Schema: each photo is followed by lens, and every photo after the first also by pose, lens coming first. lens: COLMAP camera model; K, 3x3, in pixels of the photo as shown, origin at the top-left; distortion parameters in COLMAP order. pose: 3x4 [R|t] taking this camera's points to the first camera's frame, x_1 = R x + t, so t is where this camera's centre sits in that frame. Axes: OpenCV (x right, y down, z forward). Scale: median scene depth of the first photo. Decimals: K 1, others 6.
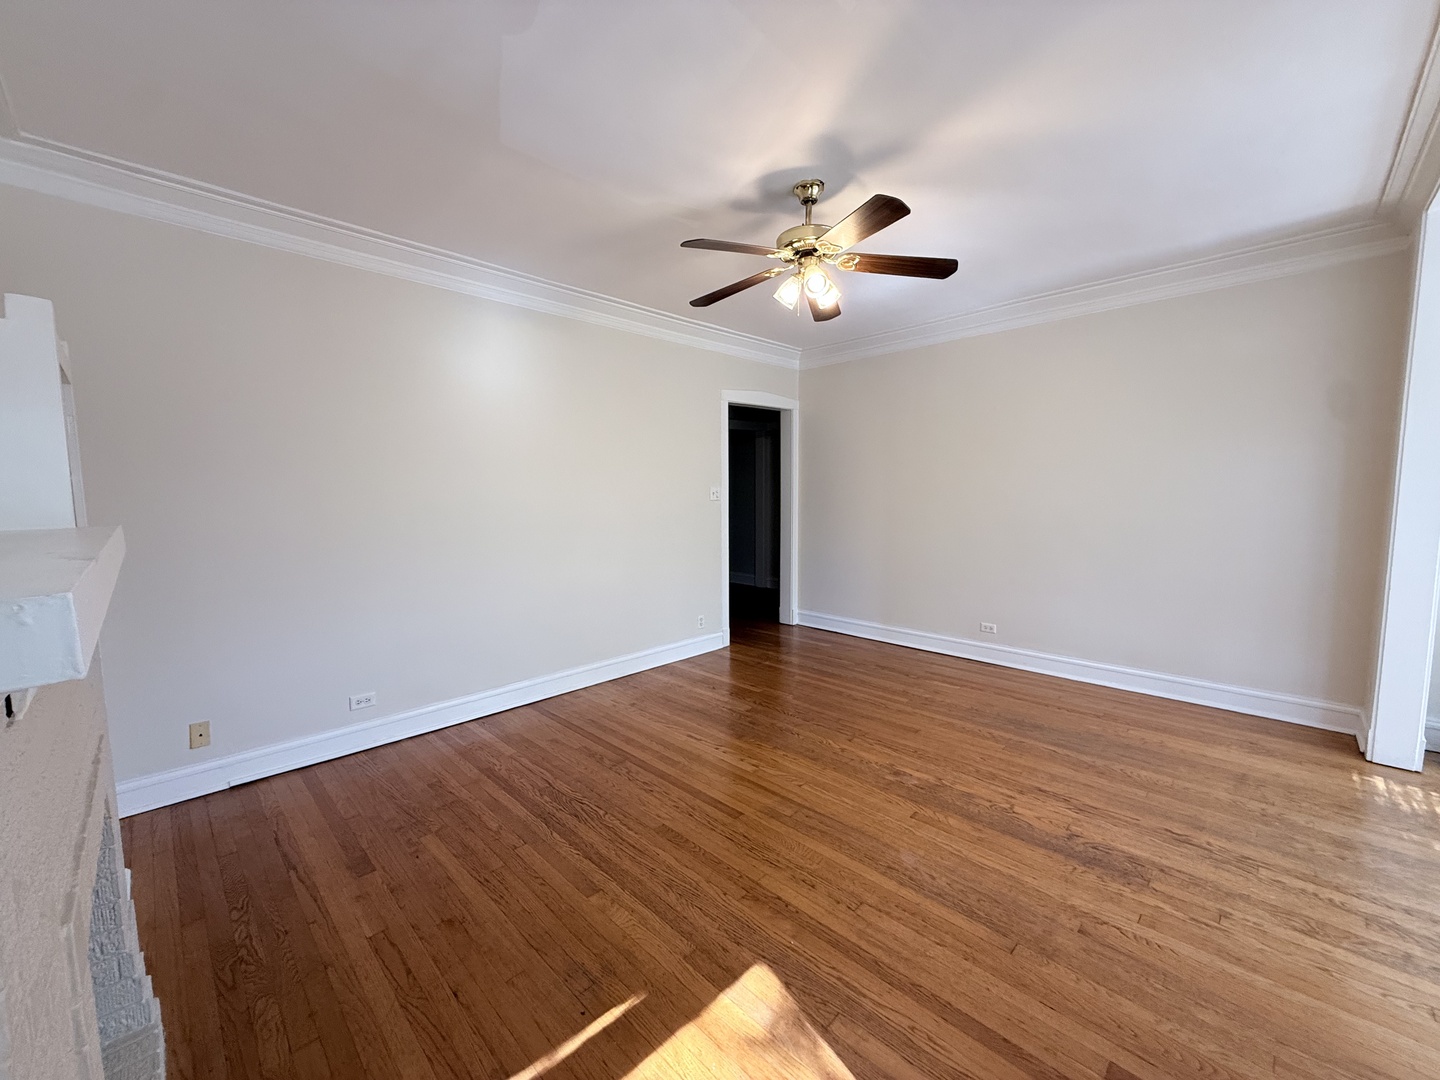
lens RADIAL K [[570.5, 0, 712.2], [0, 570.5, 542.3], [0, 0, 1]] dist [-0.001248, 0.000336]
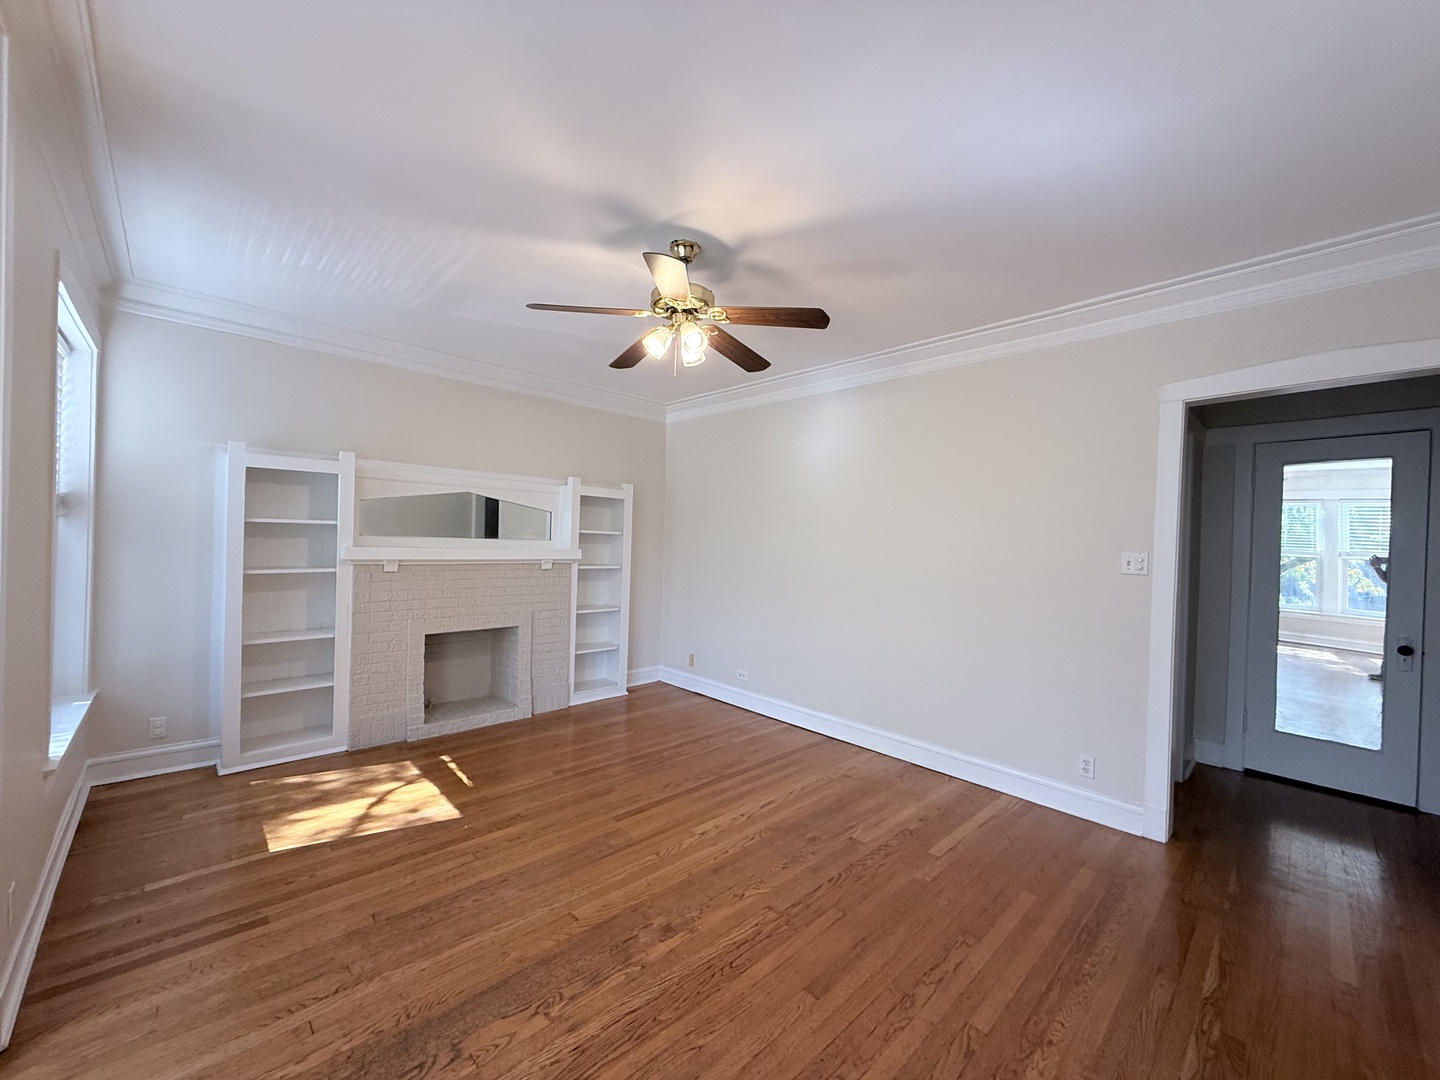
lens RADIAL K [[570.5, 0, 721.1], [0, 570.5, 541.6], [0, 0, 1]] dist [-0.001248, 0.000336]
pose [[-0.015831, 0.011359, -0.999810, 0.921033], [-0.119411, 0.992758, 0.013170, -0.097719], [0.992719, 0.119597, -0.014360, 0.886691]]
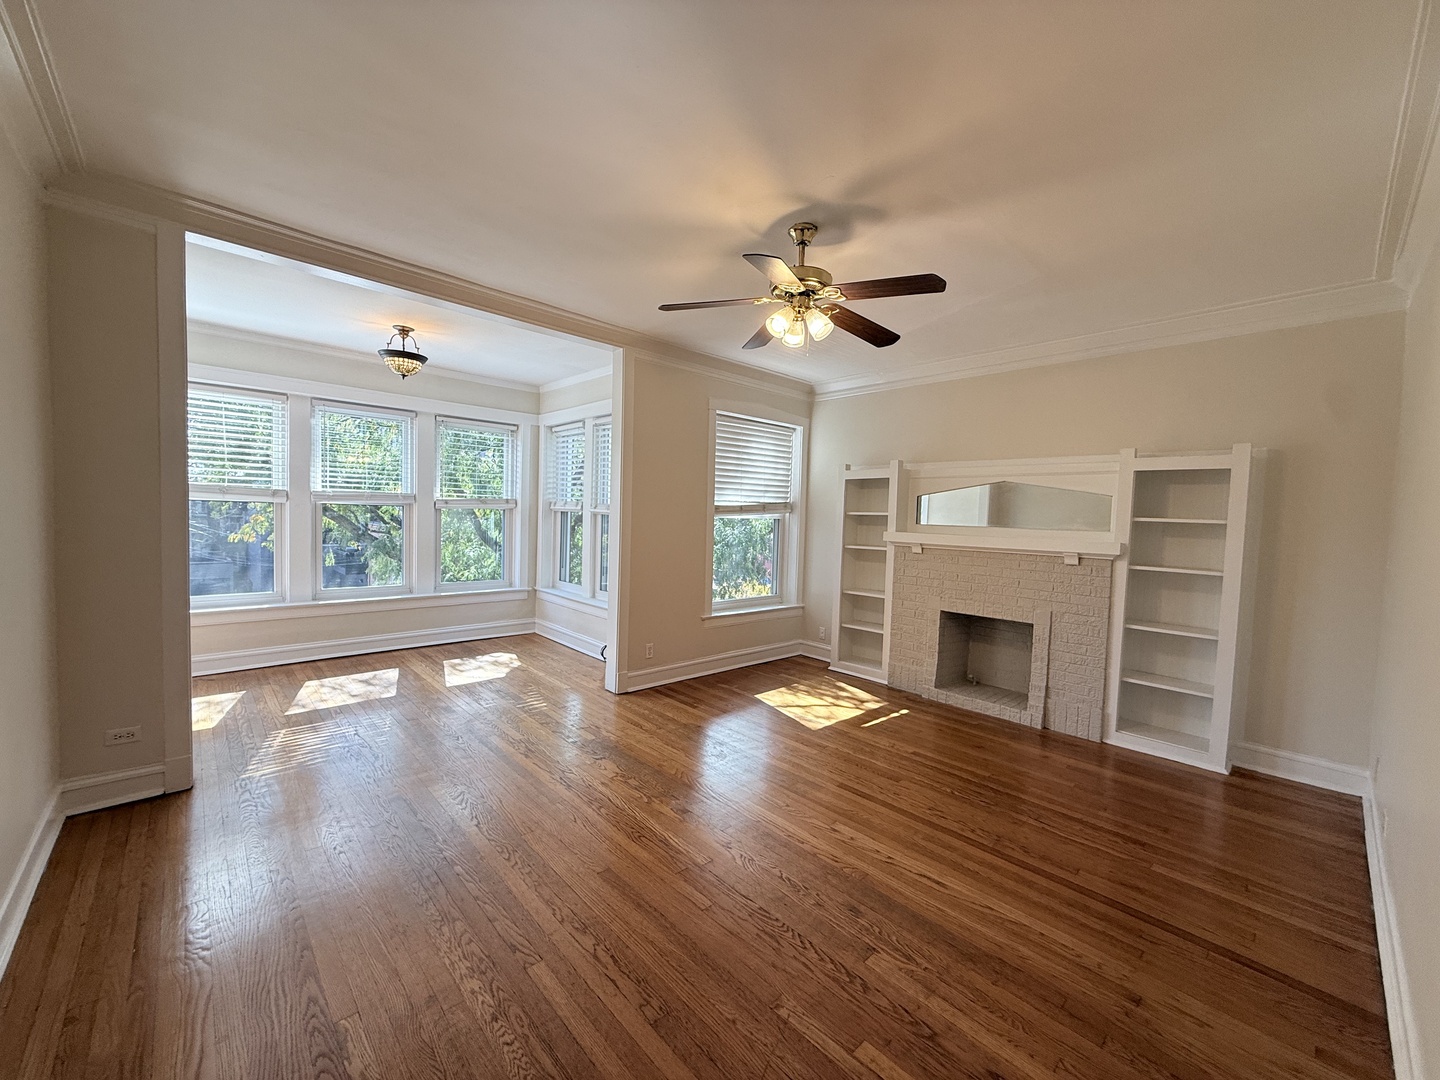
lens RADIAL K [[570.5, 0, 714.2], [0, 570.5, 543.2], [0, 0, 1]] dist [-0.001248, 0.000336]
pose [[-0.999094, -0.023675, 0.035364, 0.218756], [-0.018542, 0.990121, 0.138981, -0.154405], [-0.038305, 0.138199, -0.989663, 1.642556]]
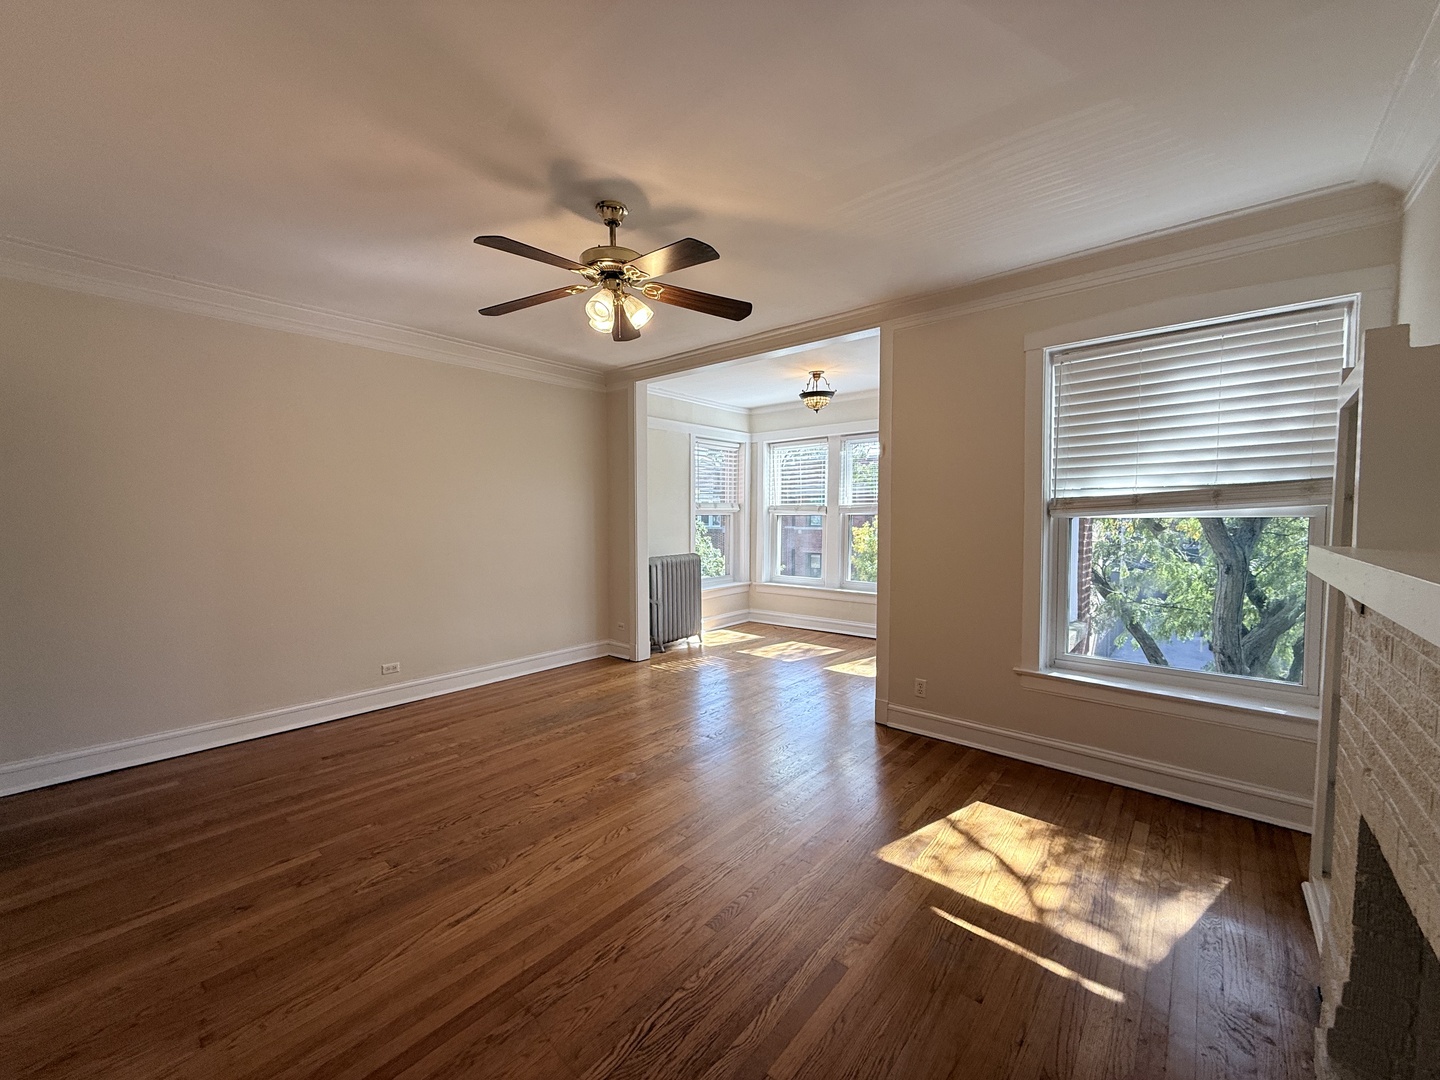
lens RADIAL K [[570.5, 0, 720.2], [0, 570.5, 542.0], [0, 0, 1]] dist [-0.001248, 0.000336]
pose [[-0.081562, -0.038009, 0.995943, -0.653558], [0.092516, 0.994669, 0.045537, -0.063385], [-0.992365, 0.095855, -0.077610, 0.736748]]
